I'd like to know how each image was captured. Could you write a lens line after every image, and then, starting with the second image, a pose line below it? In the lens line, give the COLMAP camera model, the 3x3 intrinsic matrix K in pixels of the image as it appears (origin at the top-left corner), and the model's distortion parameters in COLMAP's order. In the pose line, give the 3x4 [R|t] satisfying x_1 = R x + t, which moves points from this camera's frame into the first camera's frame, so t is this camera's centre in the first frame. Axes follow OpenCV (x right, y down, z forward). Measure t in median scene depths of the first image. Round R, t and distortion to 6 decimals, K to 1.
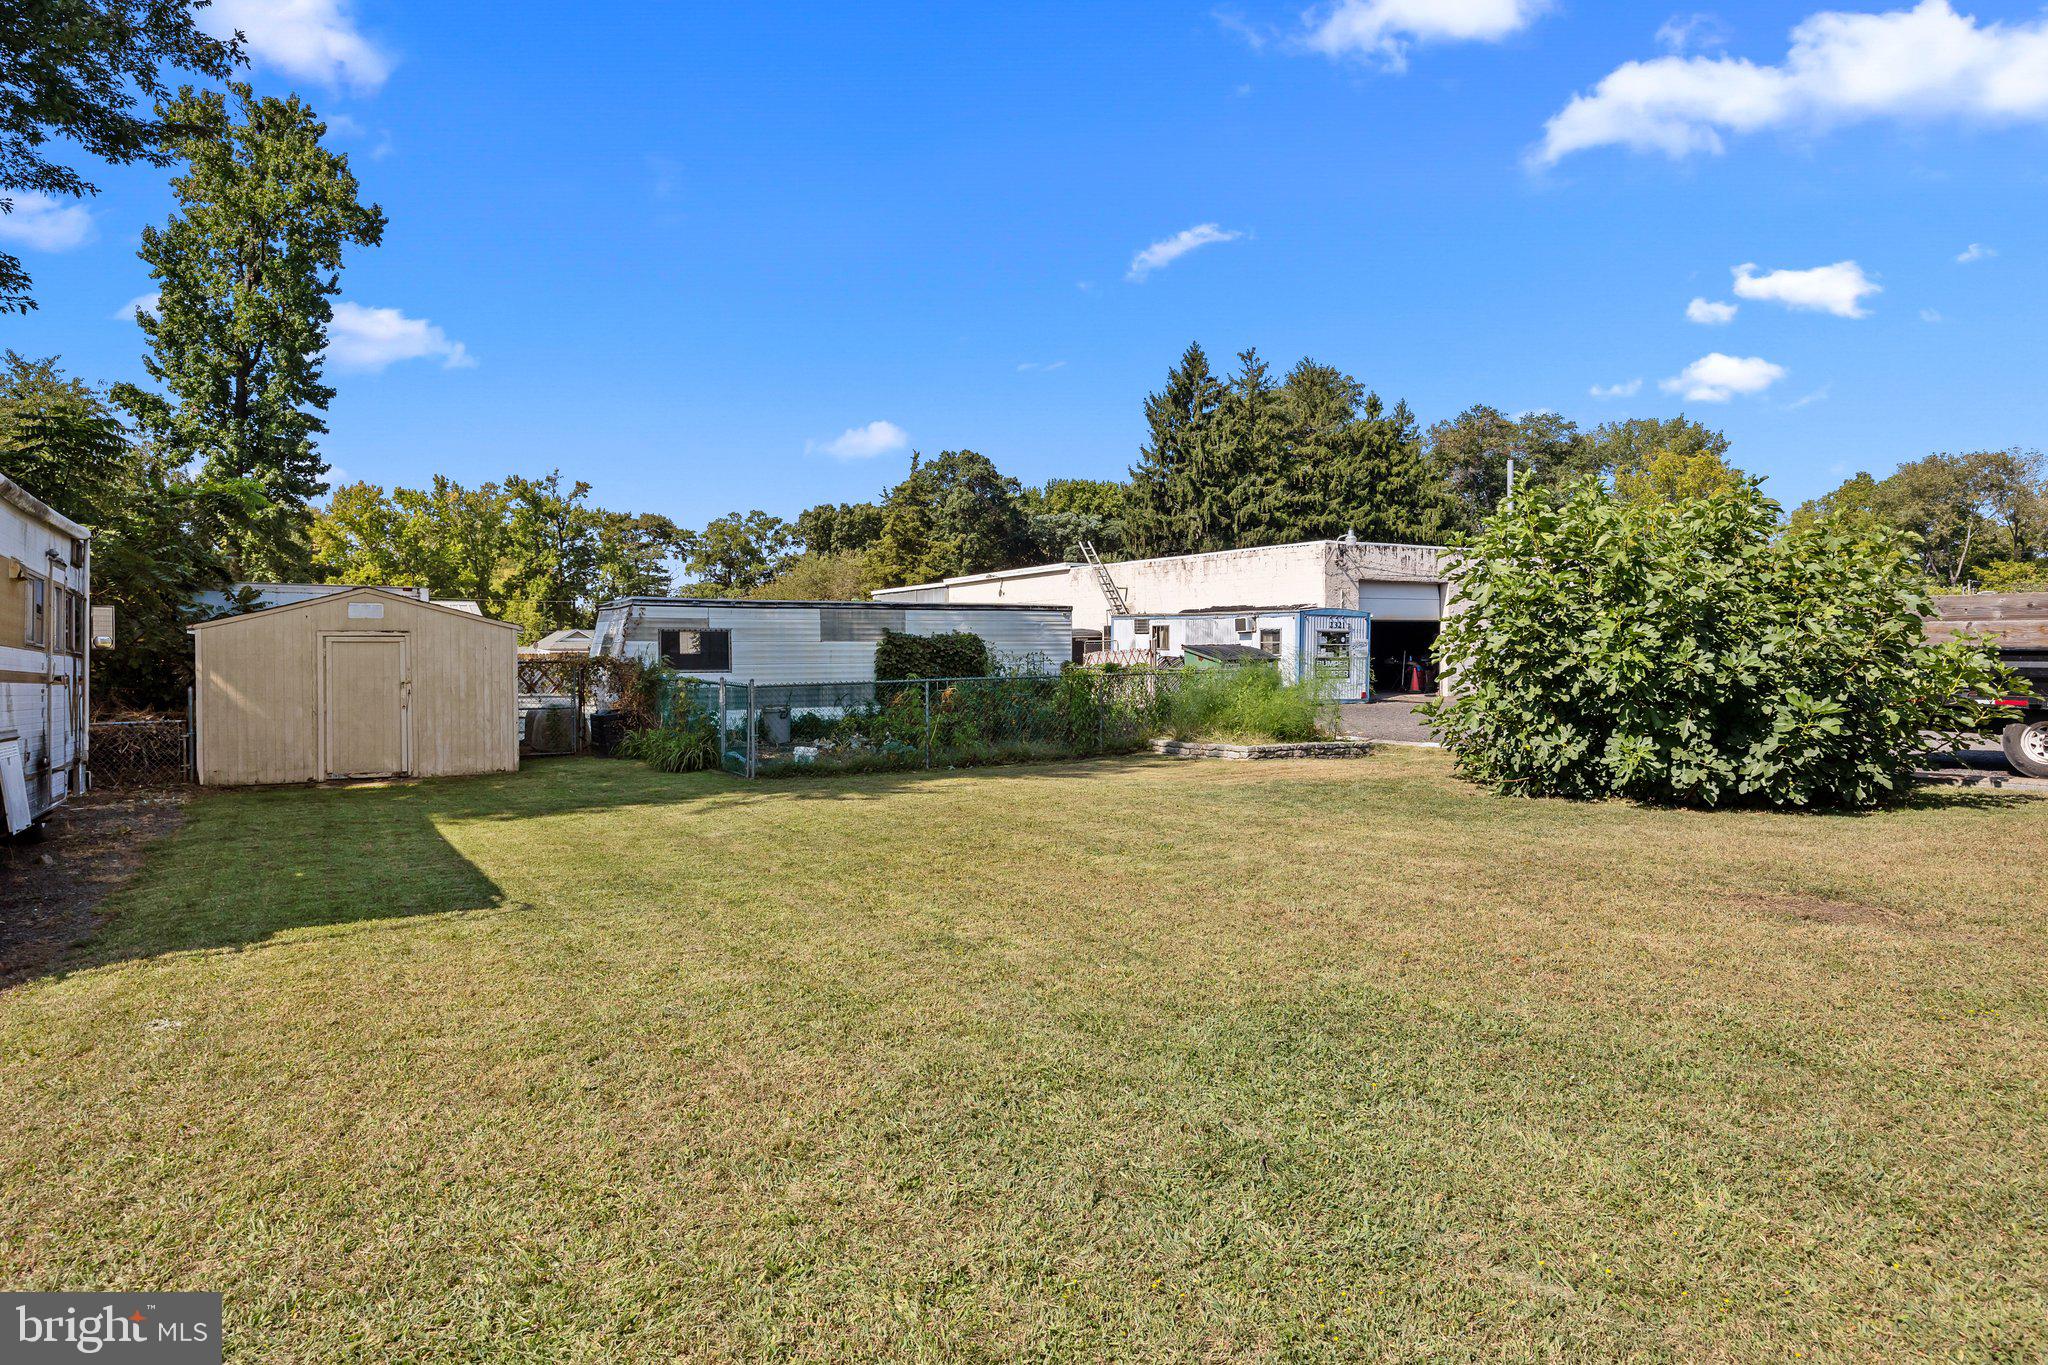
lens RADIAL K [[1213.7, 0, 1024.0], [0, 1213.7, 682.5], [0, 0, 1]] dist [0.002200, 0.000248]
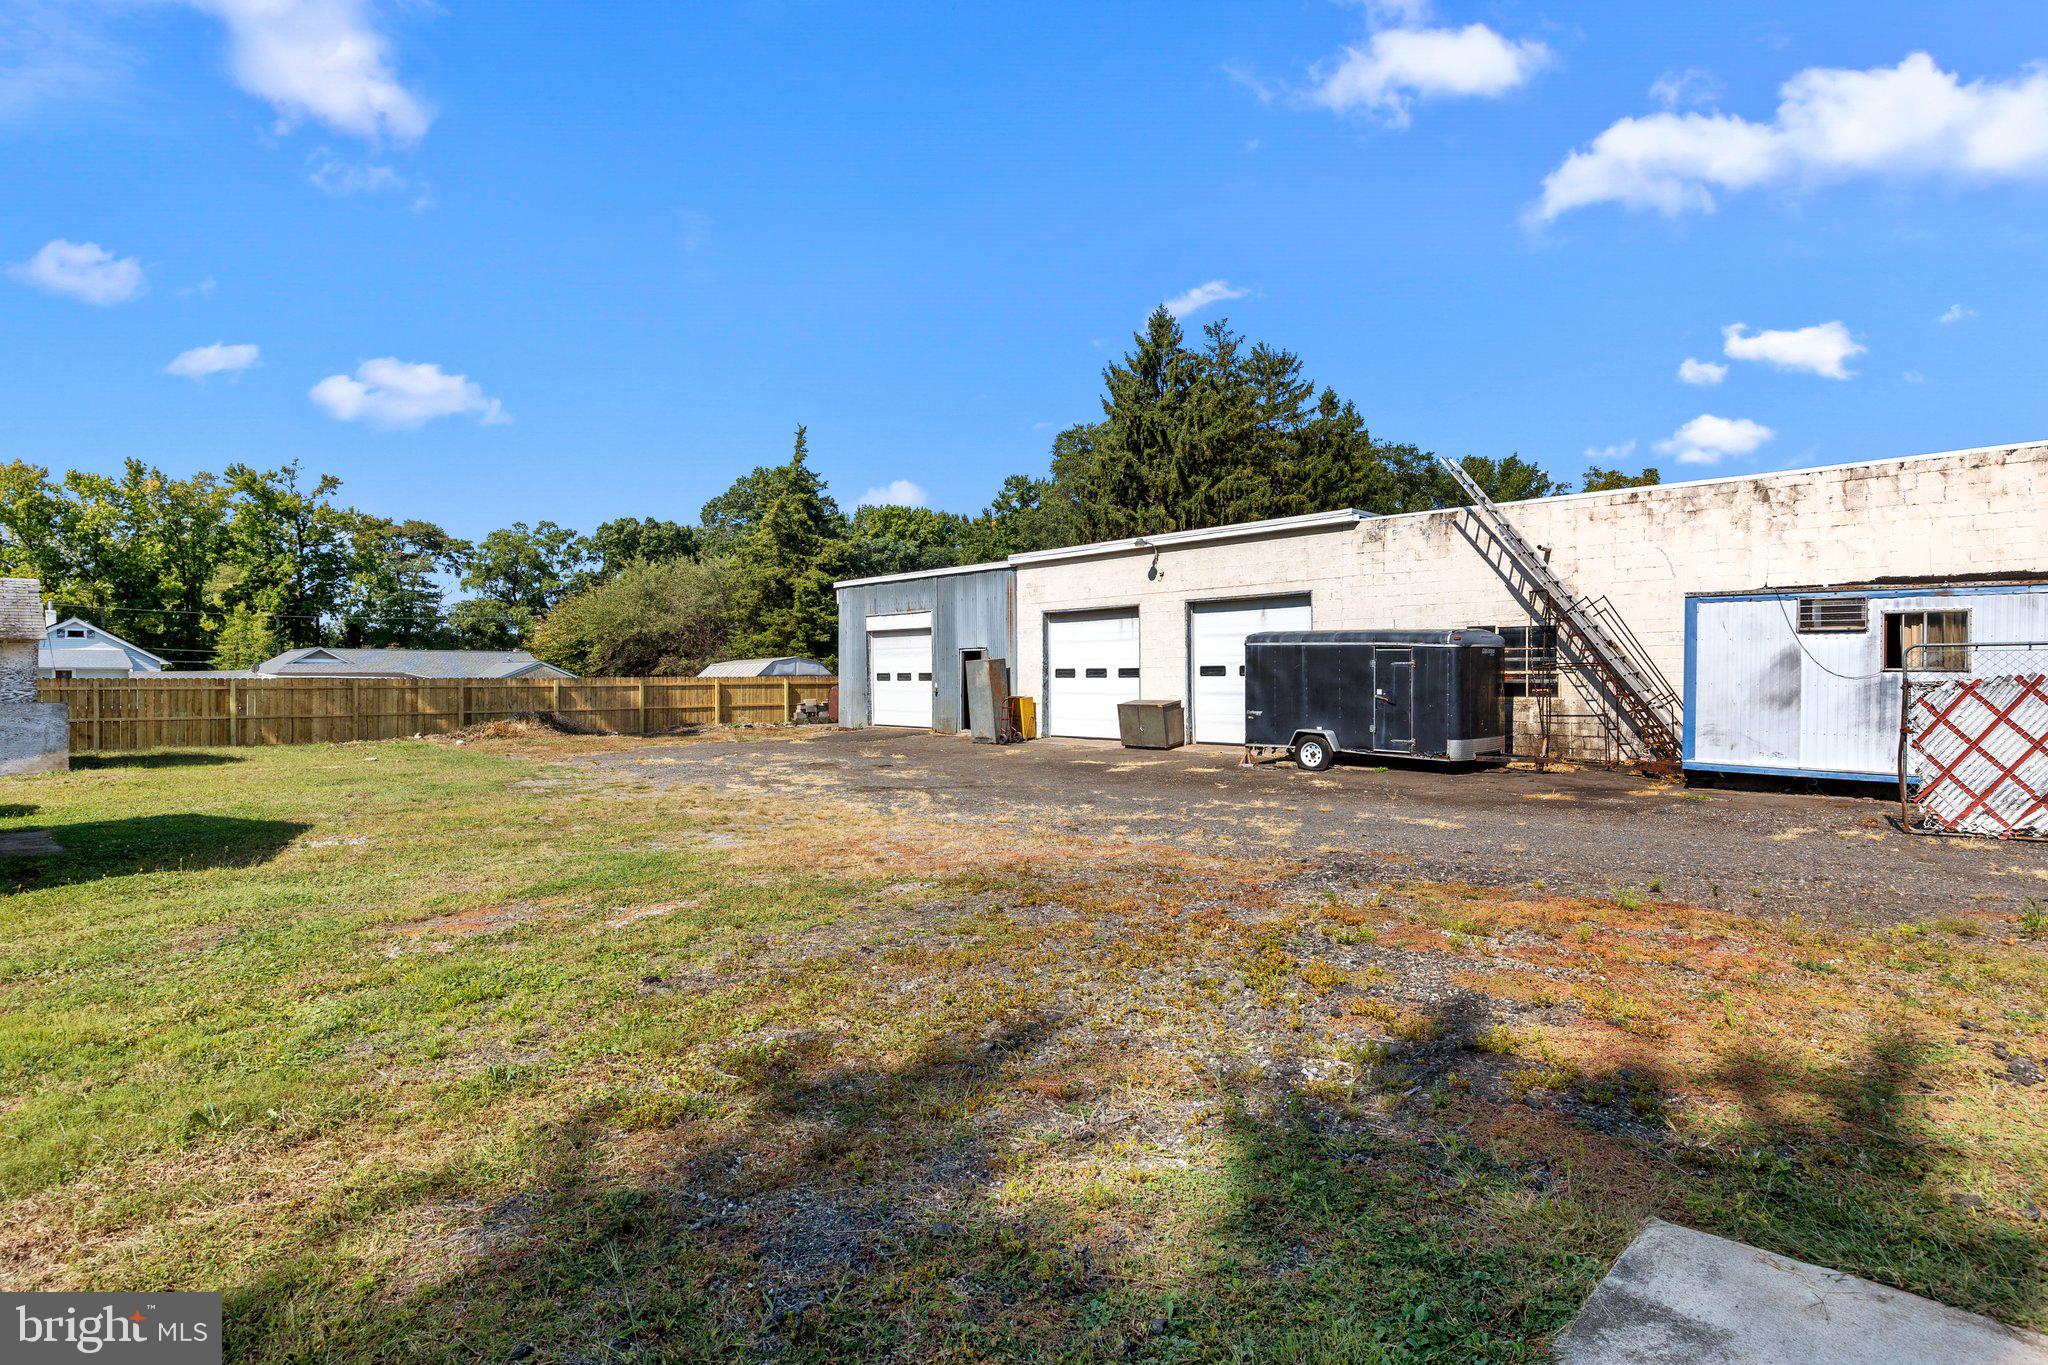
lens RADIAL K [[1068.3, 0, 1024.0], [0, 1068.3, 682.5], [0, 0, 1]] dist [0.000265, -0.000471]
pose [[0.974109, 0.002909, 0.226062, -0.062551], [0.002285, 0.999739, -0.022710, -0.003874], [-0.226069, 0.022638, 0.973848, 0.174208]]
